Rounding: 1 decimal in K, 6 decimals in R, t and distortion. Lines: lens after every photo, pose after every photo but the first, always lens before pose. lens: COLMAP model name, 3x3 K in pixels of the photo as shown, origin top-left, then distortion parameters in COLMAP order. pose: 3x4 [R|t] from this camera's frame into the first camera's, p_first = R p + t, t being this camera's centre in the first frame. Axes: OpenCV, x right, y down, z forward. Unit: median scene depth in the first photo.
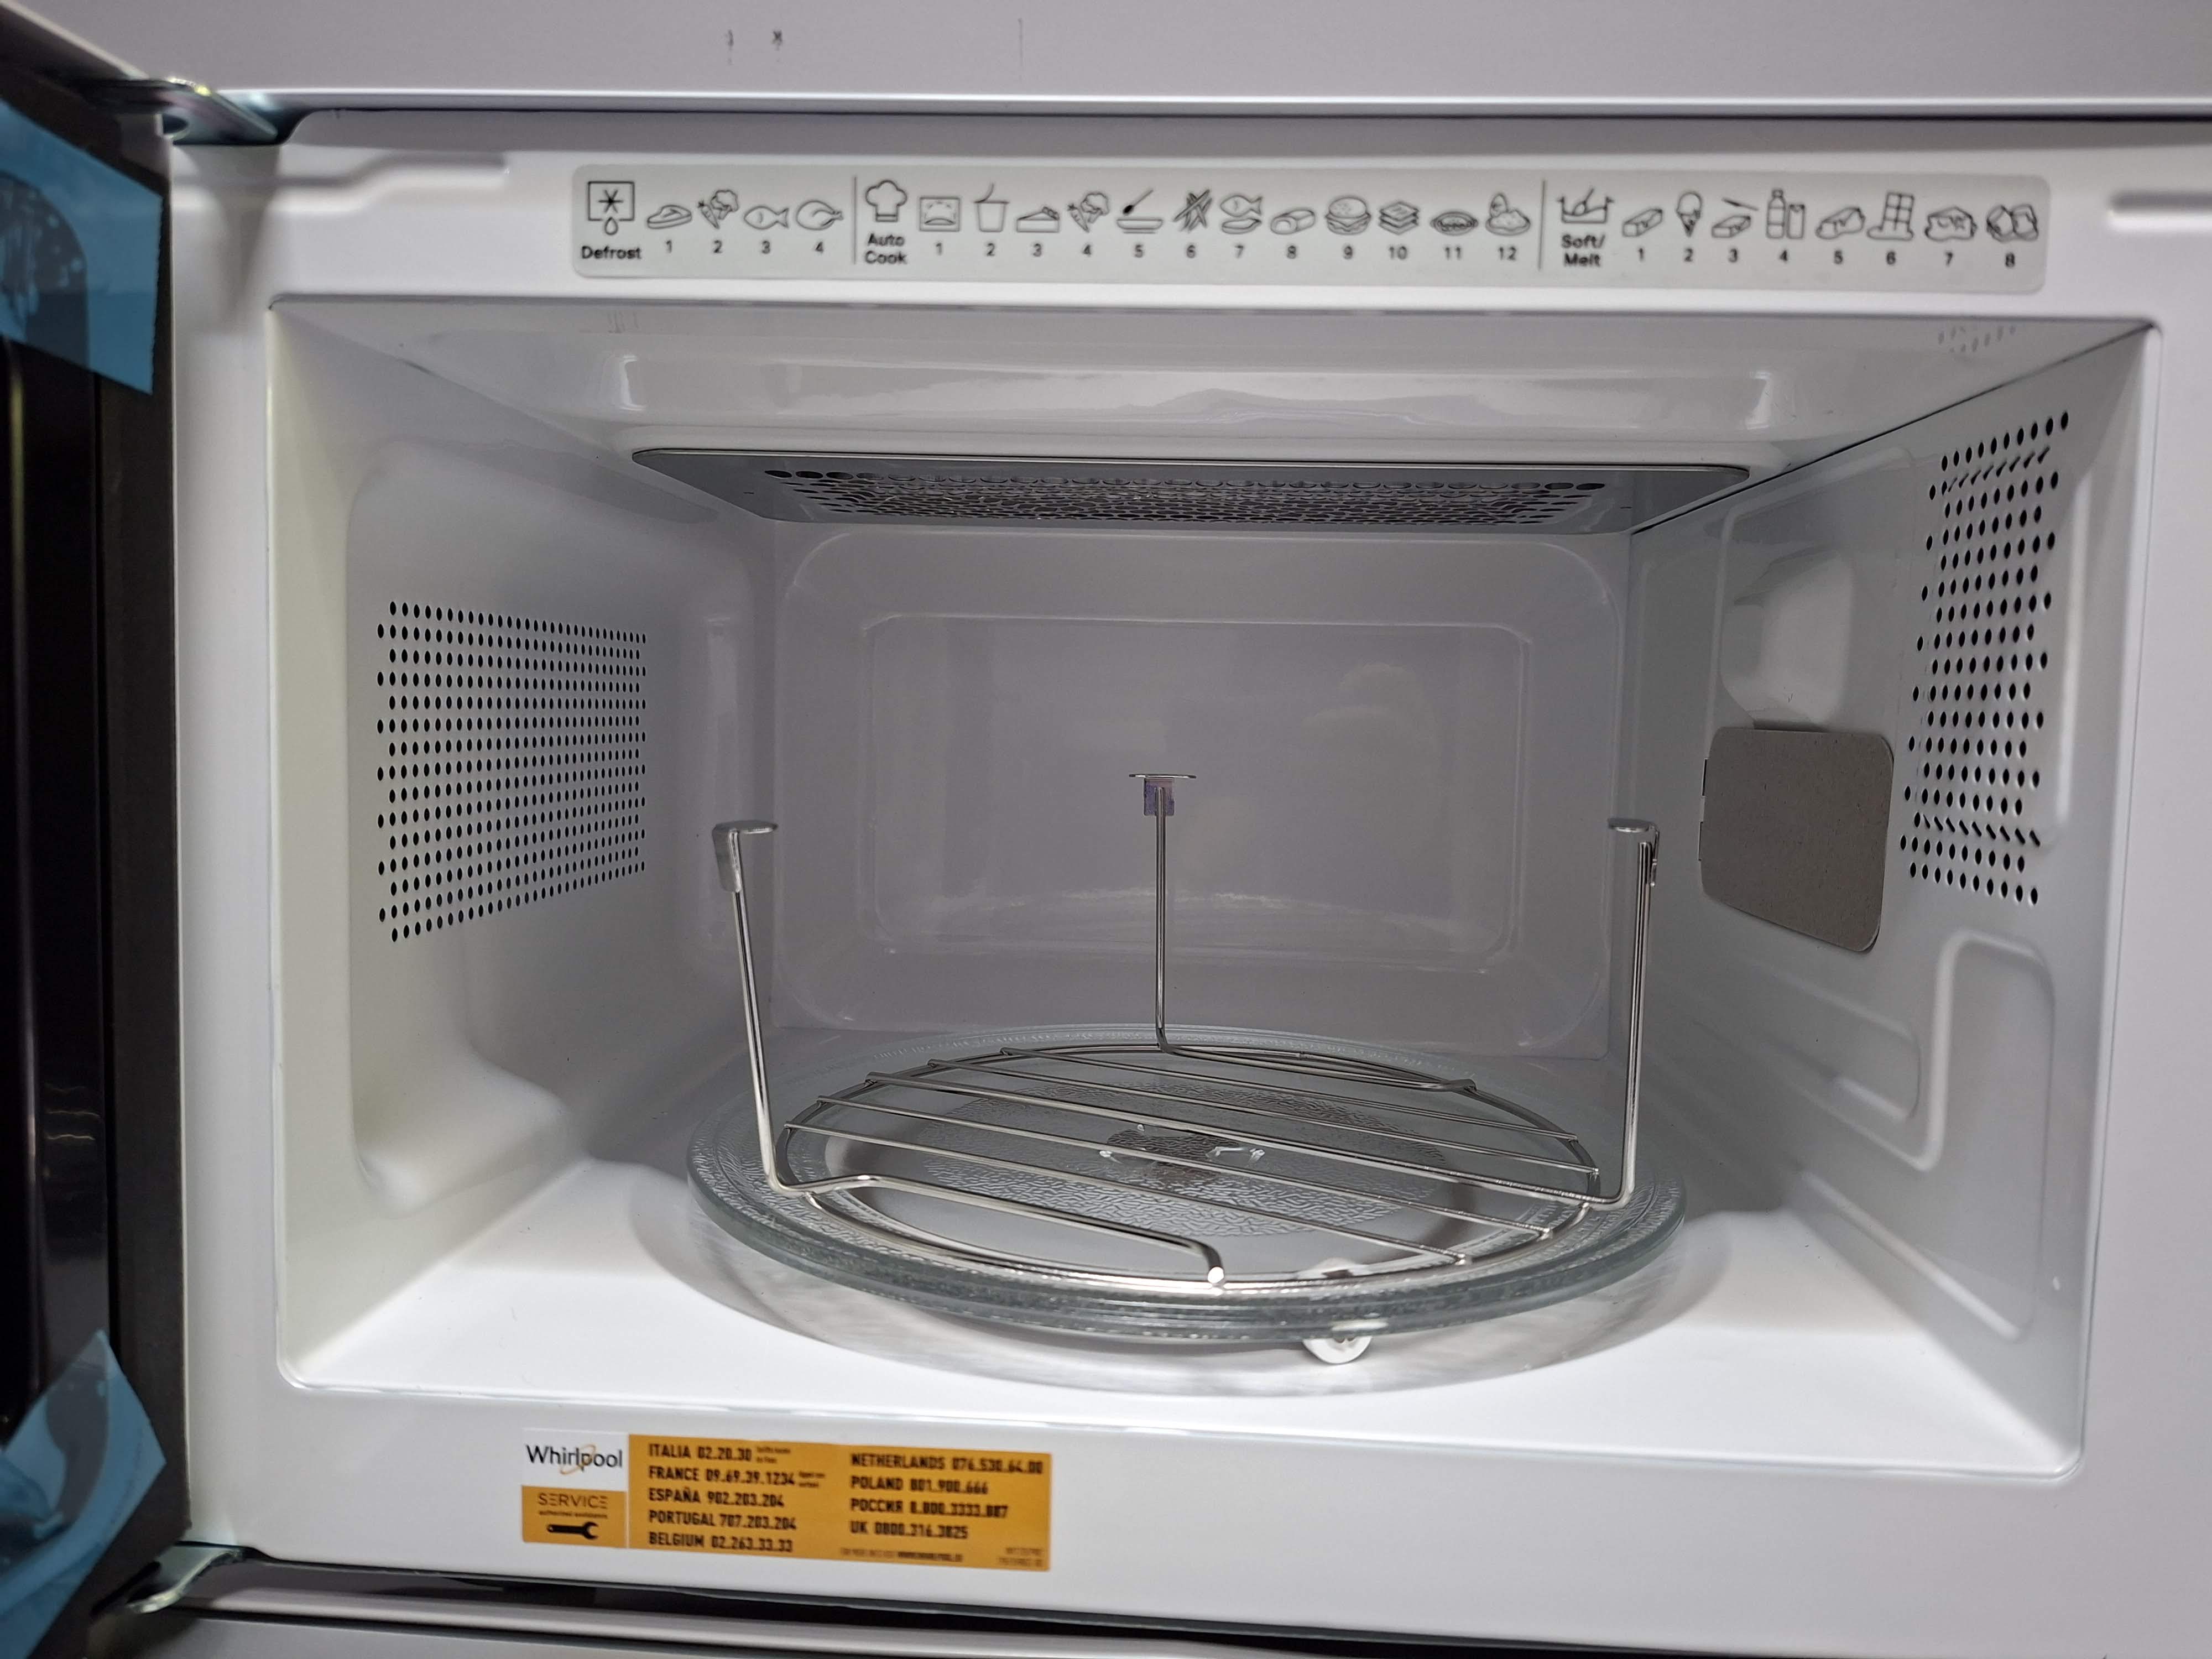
lens RADIAL K [[1481.3, 0, 1129.8], [0, 1481.3, 833.9], [0, 0, 1]] dist [0.001812, -0.020454]
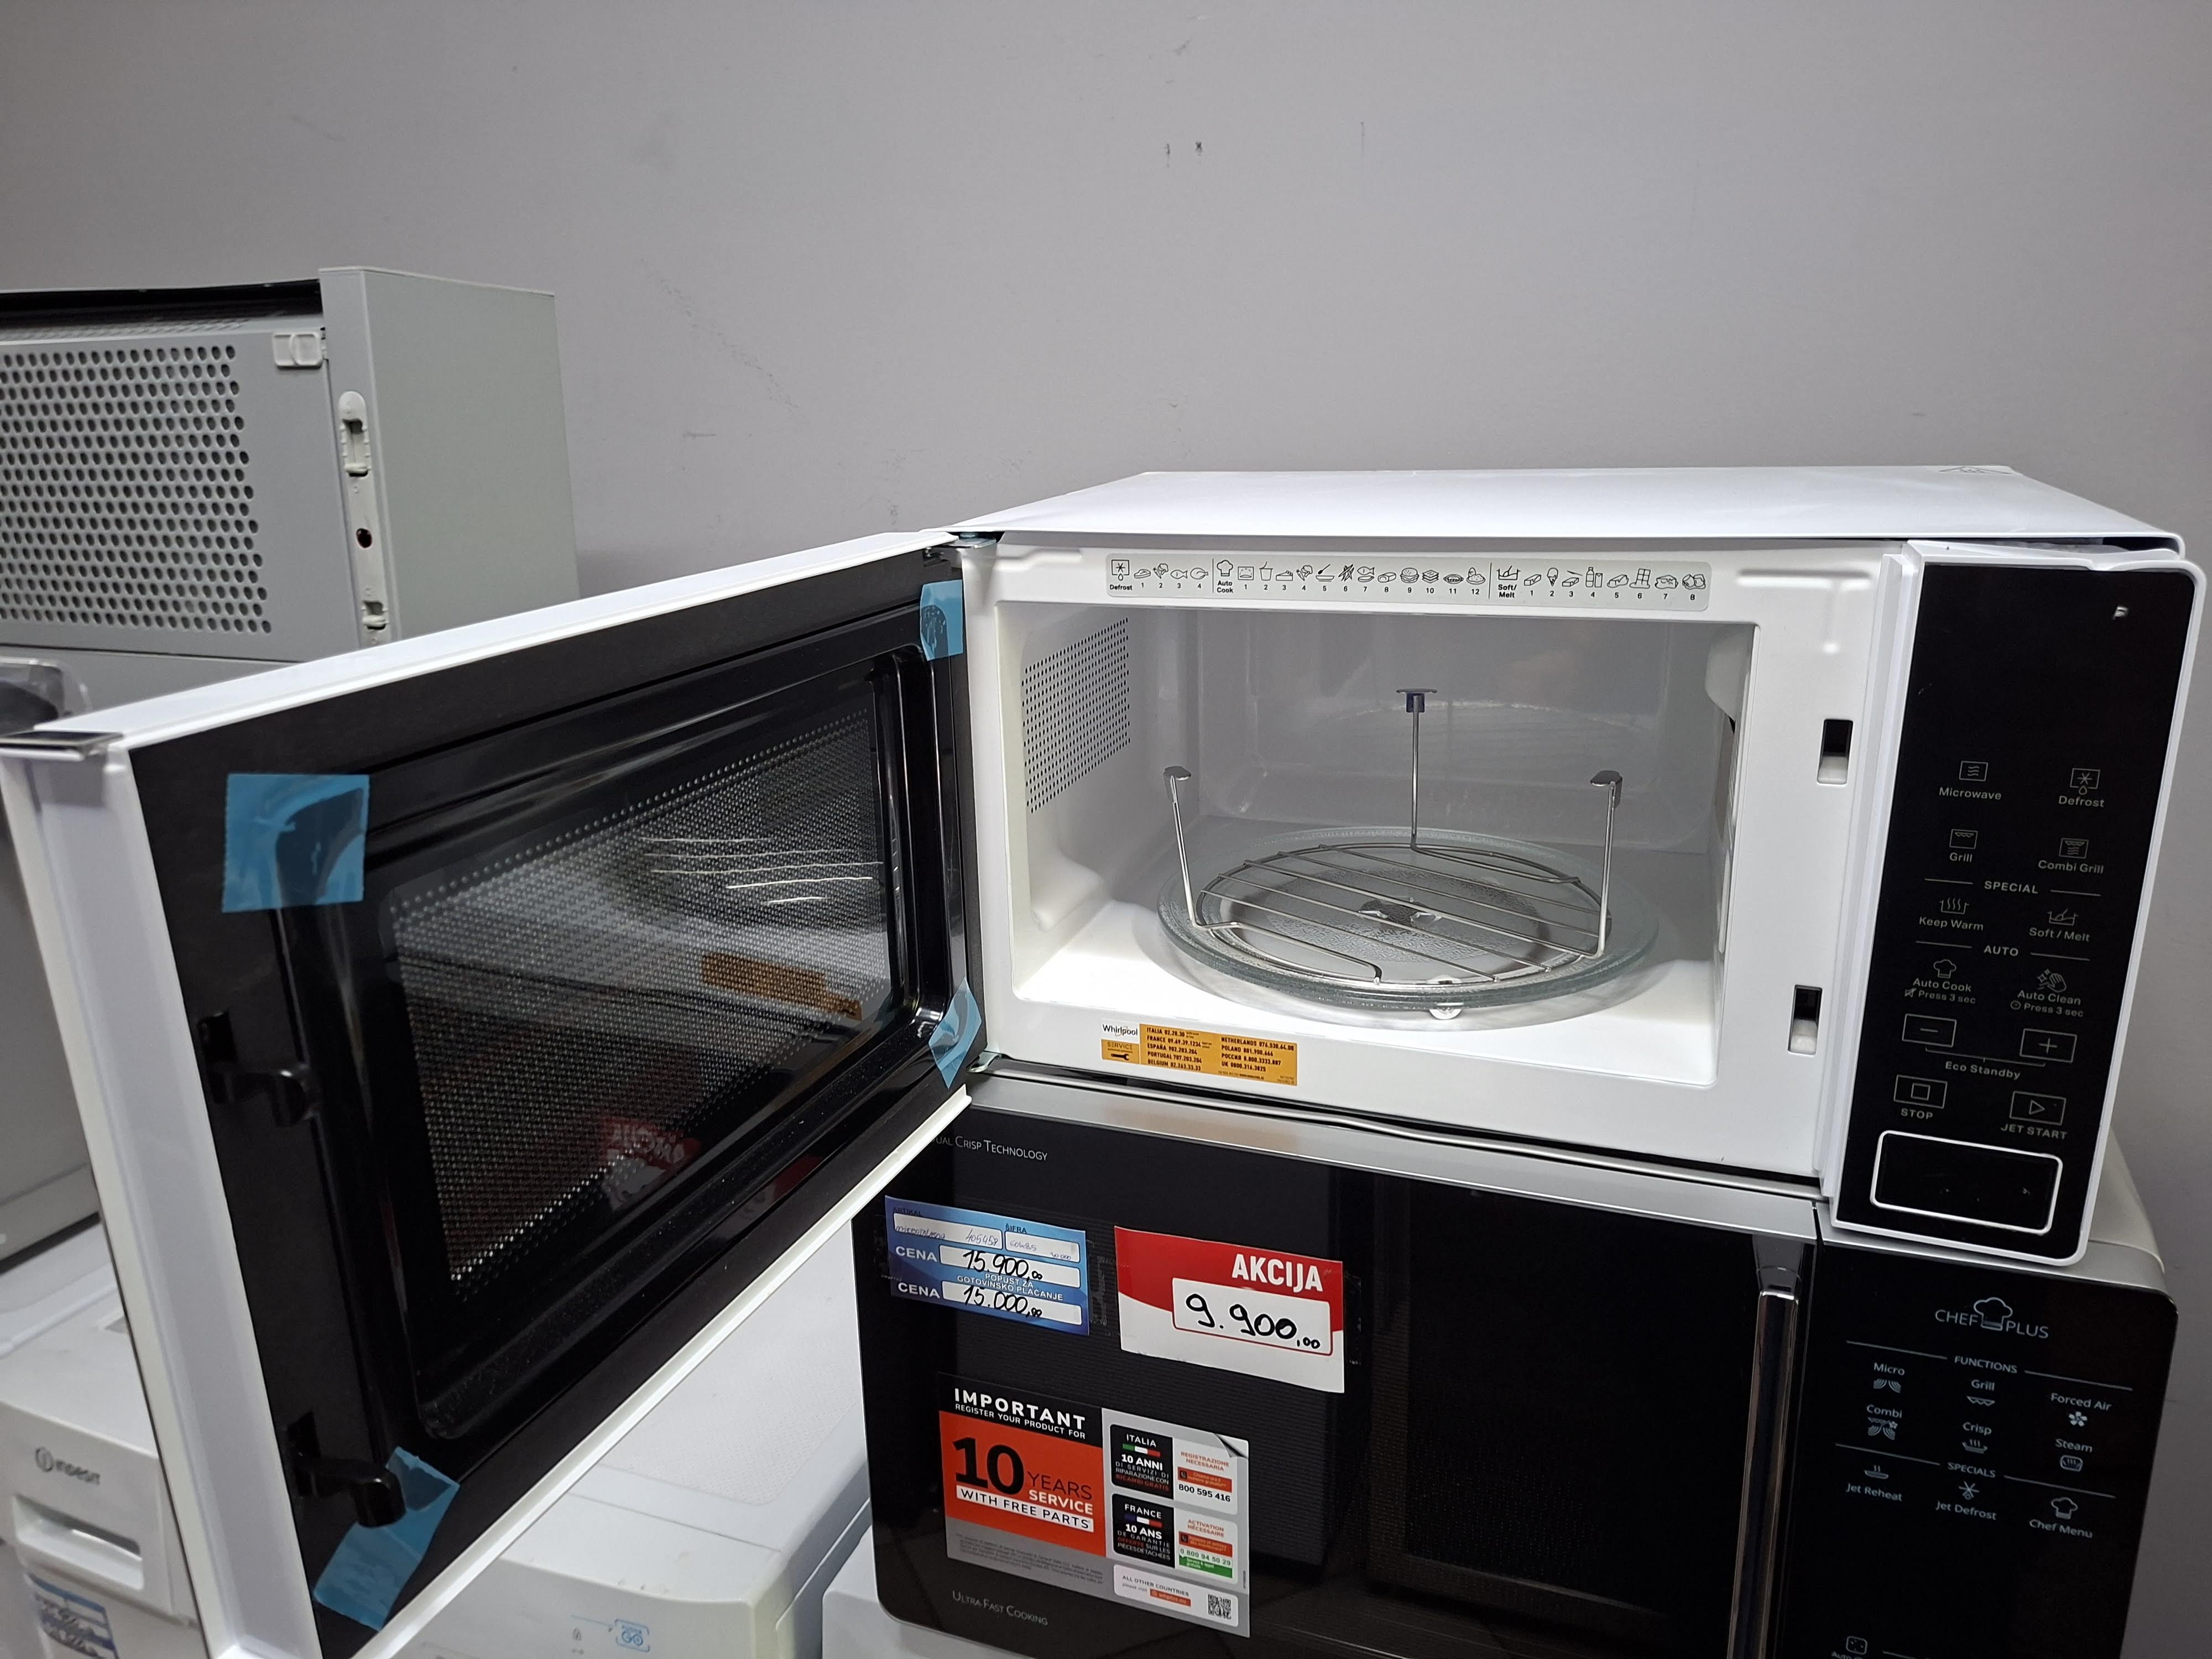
lens RADIAL K [[1607.3, 0, 1106.2], [0, 1607.3, 823.7], [0, 0, 1]] dist [0.023921, -0.001573]
pose [[0.951668, 0.040535, -0.304441, 0.468540], [0.033135, 0.971916, 0.232983, -0.618655], [0.305335, -0.231810, 0.923599, -1.603497]]
